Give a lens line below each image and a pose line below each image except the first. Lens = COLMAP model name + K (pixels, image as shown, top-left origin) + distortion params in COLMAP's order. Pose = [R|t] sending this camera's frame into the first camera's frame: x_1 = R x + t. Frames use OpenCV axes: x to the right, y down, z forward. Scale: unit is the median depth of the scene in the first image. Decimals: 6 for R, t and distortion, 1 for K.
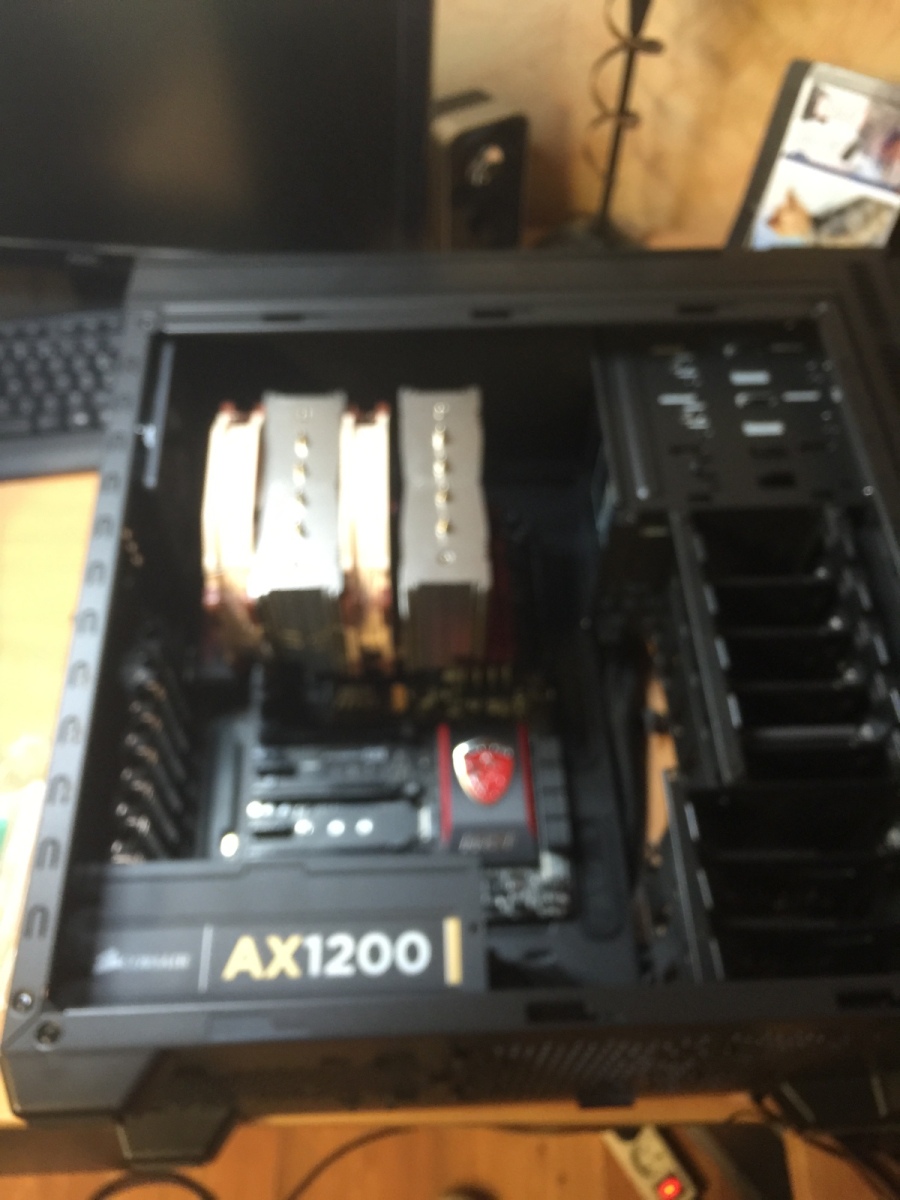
lens RADIAL K [[993.9, 0, 435.4], [0, 993.9, 603.2], [0, 0, 1]] dist [0.069265, -0.108590]
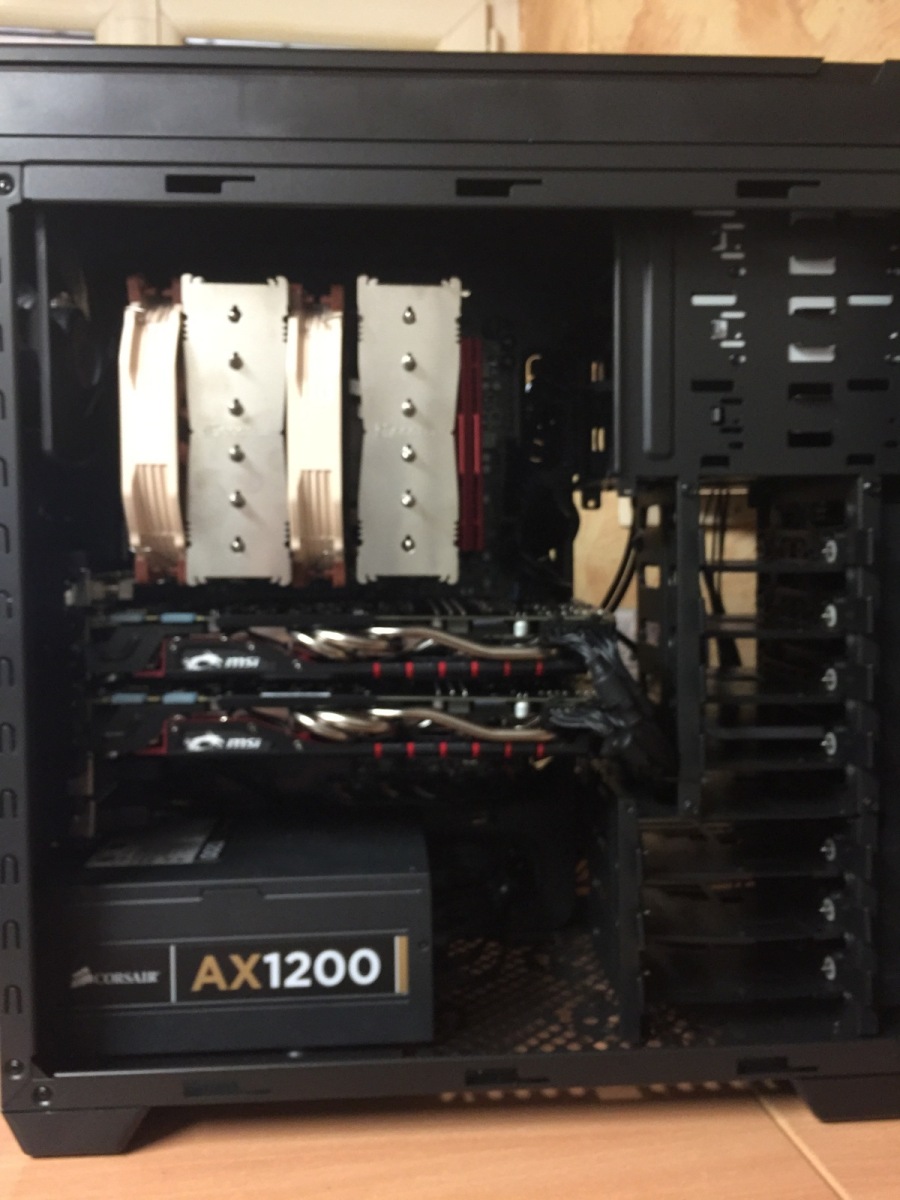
lens RADIAL K [[993.9, 0, 435.4], [0, 993.9, 603.2], [0, 0, 1]] dist [0.069265, -0.108590]
pose [[0.999185, 0.028735, 0.028339, 0.011761], [-0.039448, 0.843722, 0.535330, -0.569797], [-0.008528, -0.536011, 0.844168, 0.293003]]
